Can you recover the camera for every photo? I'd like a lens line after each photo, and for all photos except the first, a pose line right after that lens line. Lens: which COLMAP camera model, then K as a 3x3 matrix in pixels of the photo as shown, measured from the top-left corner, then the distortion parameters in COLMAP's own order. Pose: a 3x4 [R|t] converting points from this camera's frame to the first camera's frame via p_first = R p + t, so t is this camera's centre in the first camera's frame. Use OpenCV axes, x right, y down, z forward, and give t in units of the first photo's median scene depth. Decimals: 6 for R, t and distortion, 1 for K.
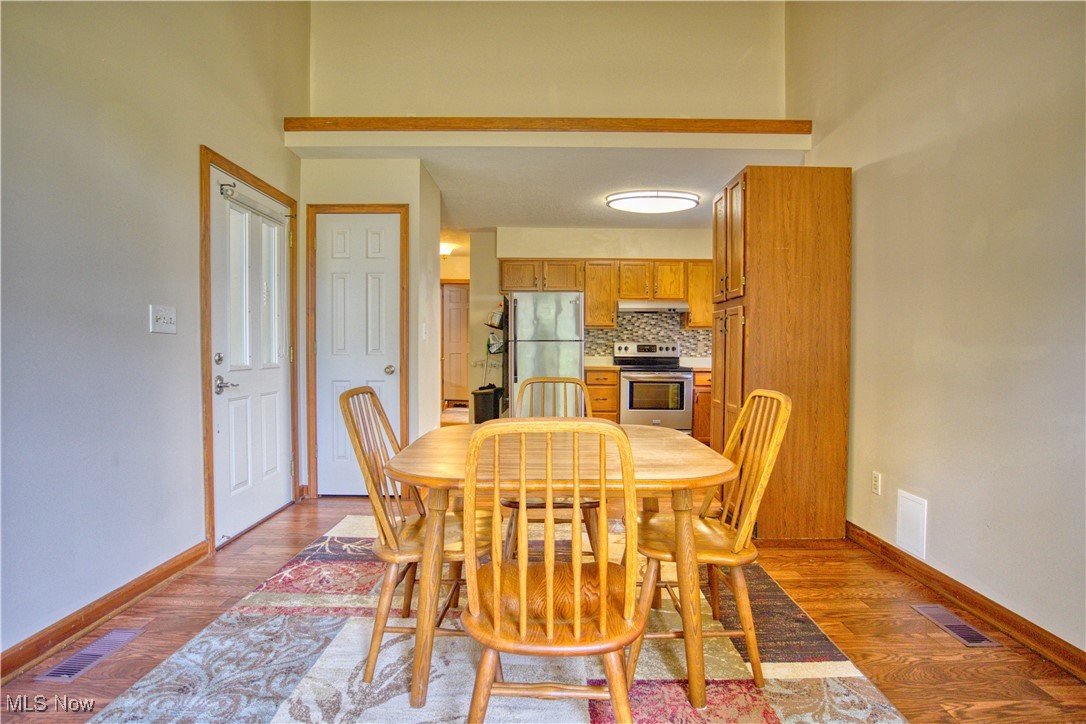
lens RADIAL K [[546.7, 0, 543.0], [0, 546.7, 362.0], [0, 0, 1]] dist [-0.044269, 0.000194]
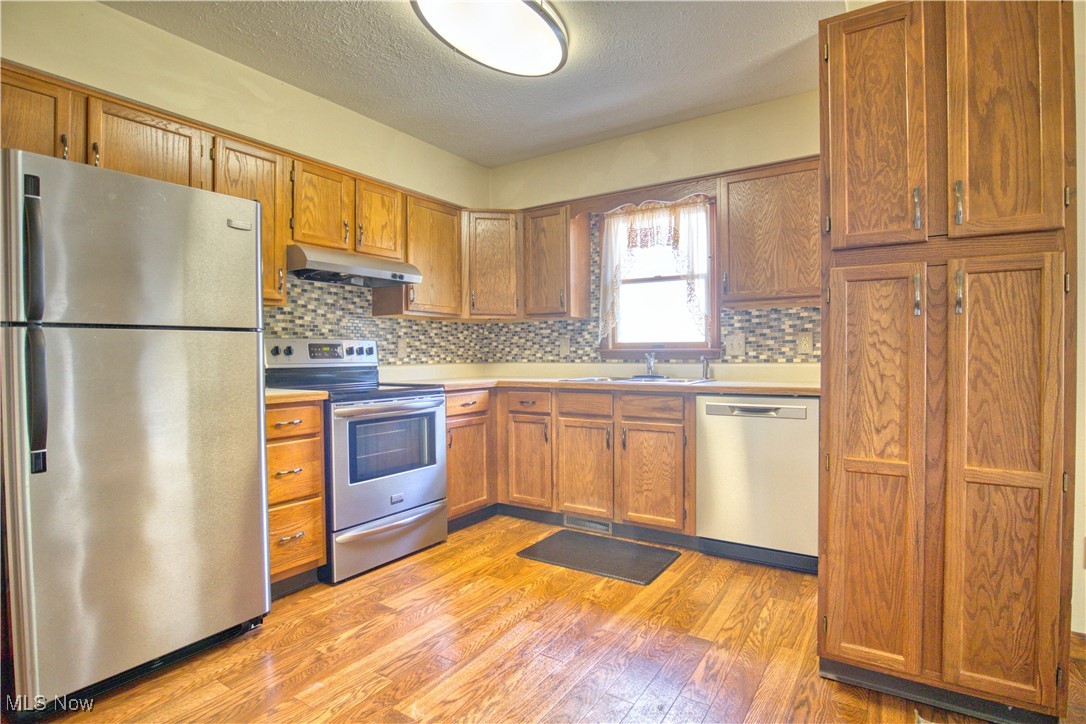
lens RADIAL K [[546.7, 0, 543.0], [0, 546.7, 362.0], [0, 0, 1]] dist [-0.044269, 0.000194]
pose [[0.551084, -0.016419, 0.834288, -0.117800], [0.027370, 0.999624, 0.001594, -0.009664], [-0.834001, 0.021956, 0.551326, 0.556952]]
